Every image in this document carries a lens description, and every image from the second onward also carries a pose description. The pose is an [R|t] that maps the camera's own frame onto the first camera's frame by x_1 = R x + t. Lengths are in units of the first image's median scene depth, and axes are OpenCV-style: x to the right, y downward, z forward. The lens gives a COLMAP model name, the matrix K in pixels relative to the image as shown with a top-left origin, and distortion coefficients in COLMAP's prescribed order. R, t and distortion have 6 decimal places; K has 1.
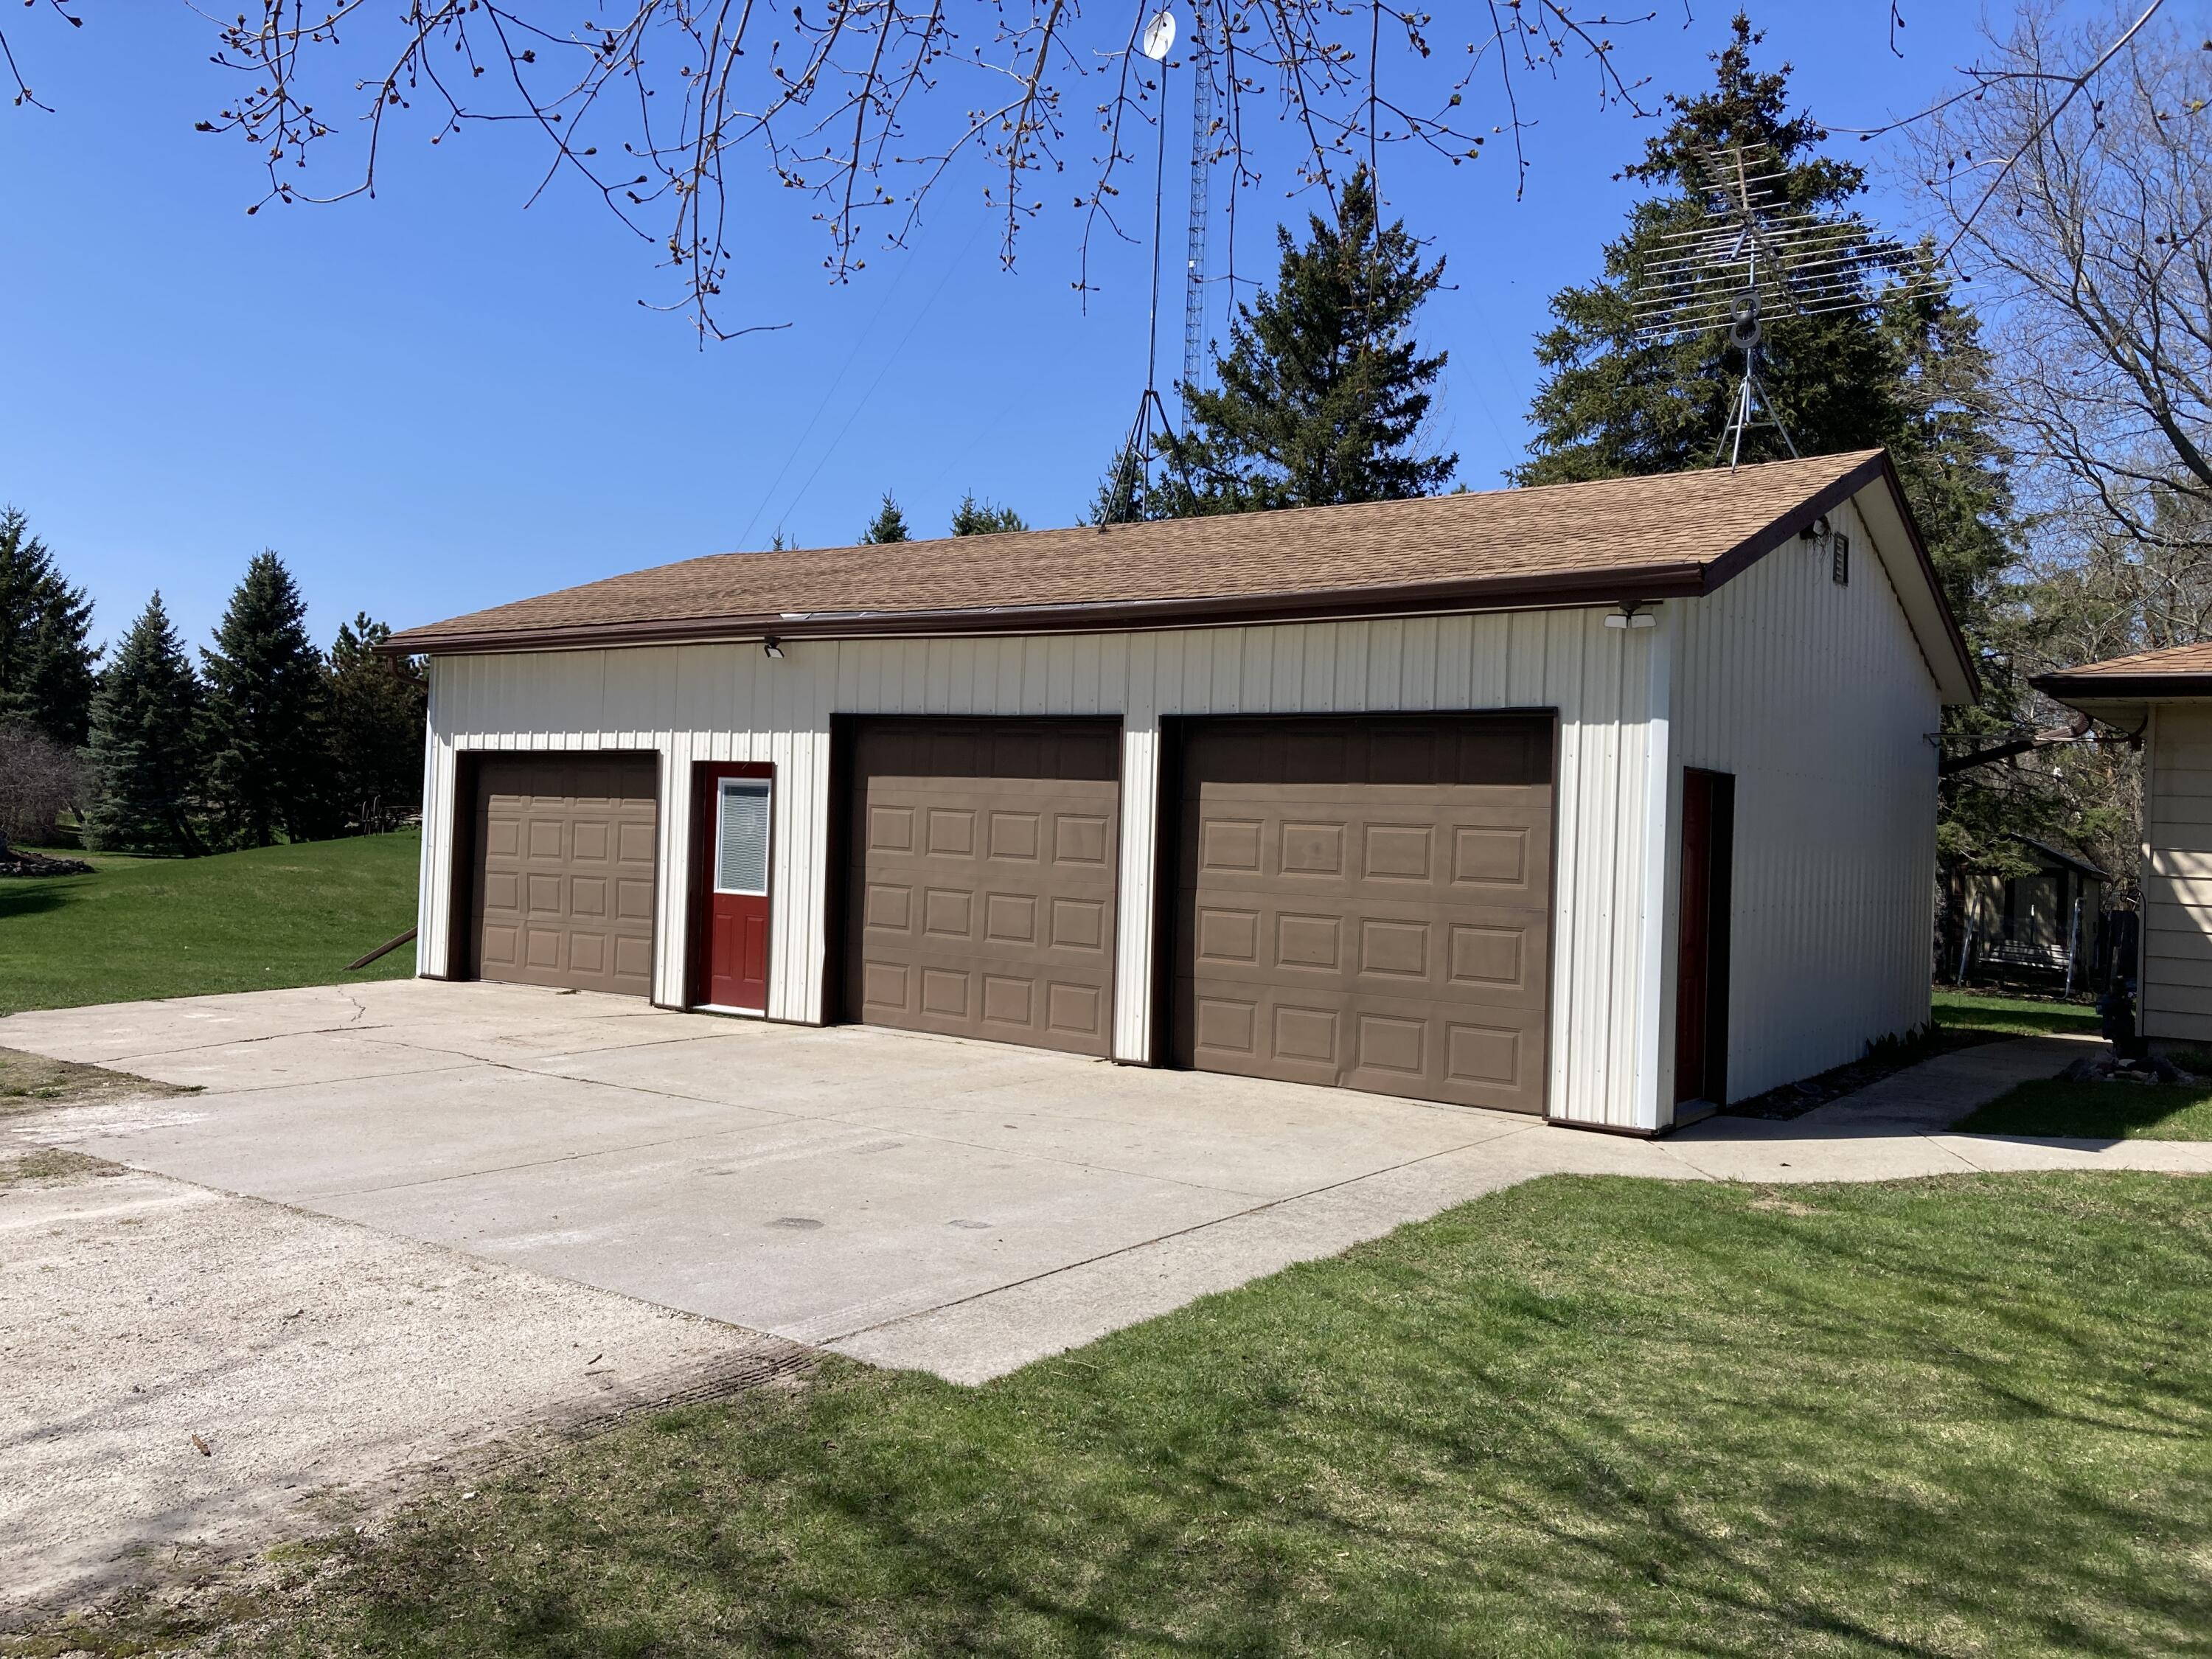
lens RADIAL K [[1822.1, 0, 1105.6], [0, 1822.1, 827.0], [0, 0, 1]] dist [0.001674, 0.000713]
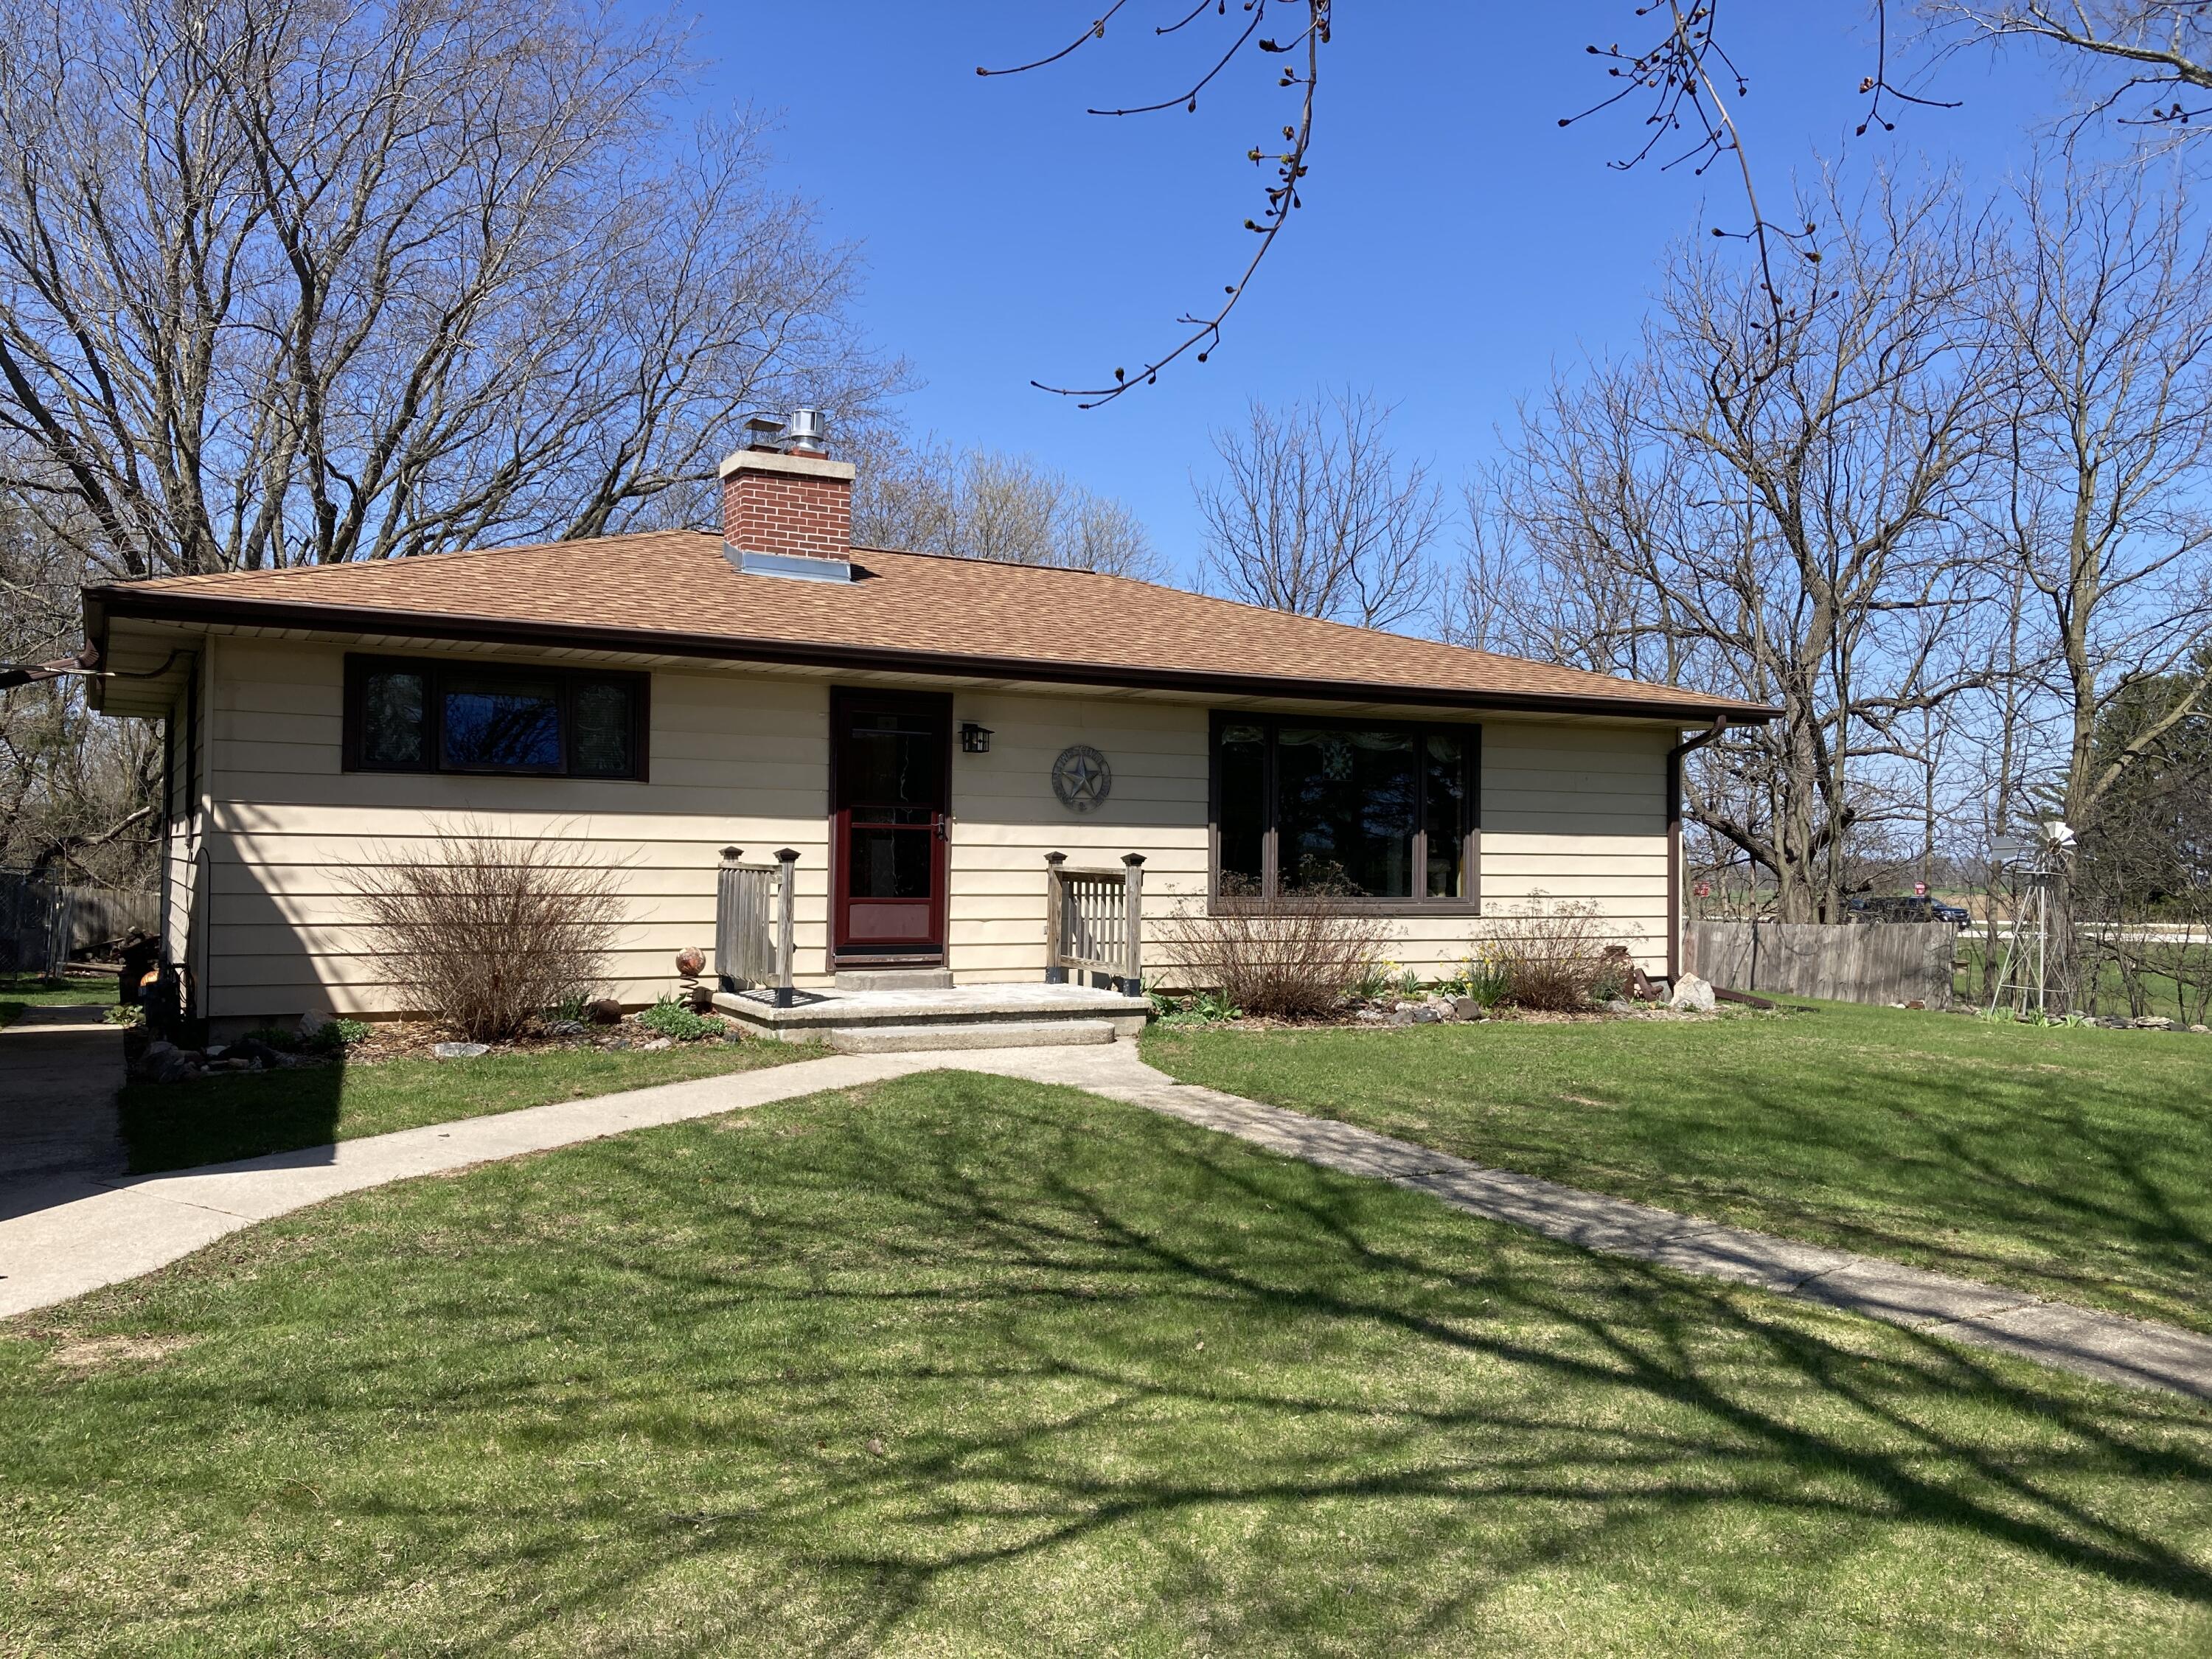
lens RADIAL K [[1822.1, 0, 1105.9], [0, 1822.1, 831.2], [0, 0, 1]] dist [0.001674, 0.000713]
pose [[0.429380, -0.022083, 0.902854, -0.027804], [0.005712, 0.999747, 0.021736, 0.010017], [-0.903106, -0.004176, 0.429397, 0.244989]]
